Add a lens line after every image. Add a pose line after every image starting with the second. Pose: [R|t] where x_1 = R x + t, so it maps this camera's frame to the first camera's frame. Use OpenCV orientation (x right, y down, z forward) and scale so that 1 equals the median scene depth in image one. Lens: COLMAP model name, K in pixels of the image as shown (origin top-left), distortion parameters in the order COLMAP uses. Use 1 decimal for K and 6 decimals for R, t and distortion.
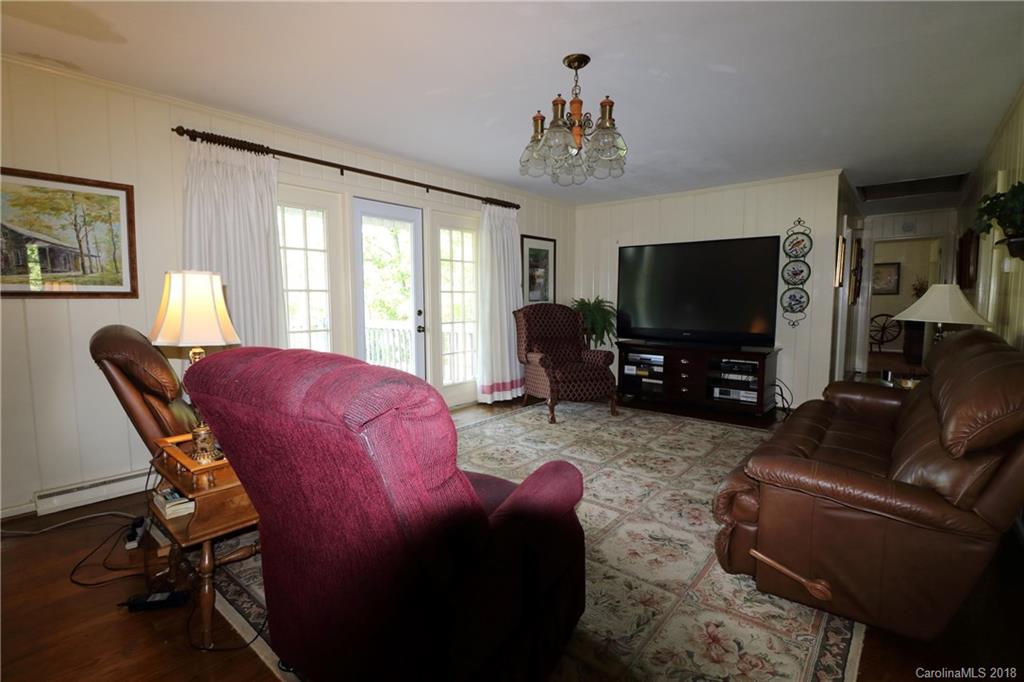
lens RADIAL K [[473.9, 0, 509.8], [0, 473.9, 339.3], [0, 0, 1]] dist [-0.002660, -0.008661]
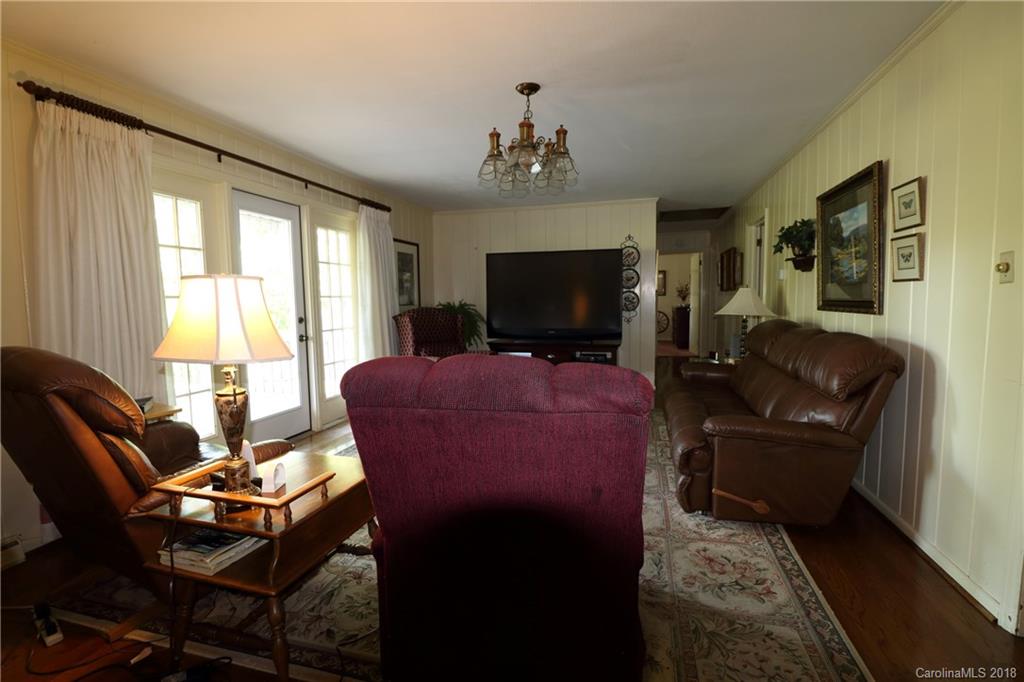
lens RADIAL K [[473.9, 0, 513.8], [0, 473.9, 339.7], [0, 0, 1]] dist [-0.002660, -0.008661]
pose [[0.908261, -0.046390, 0.415824, -0.276112], [0.048633, 0.998803, 0.005200, -0.004588], [-0.415567, 0.015500, 0.909430, 0.009310]]
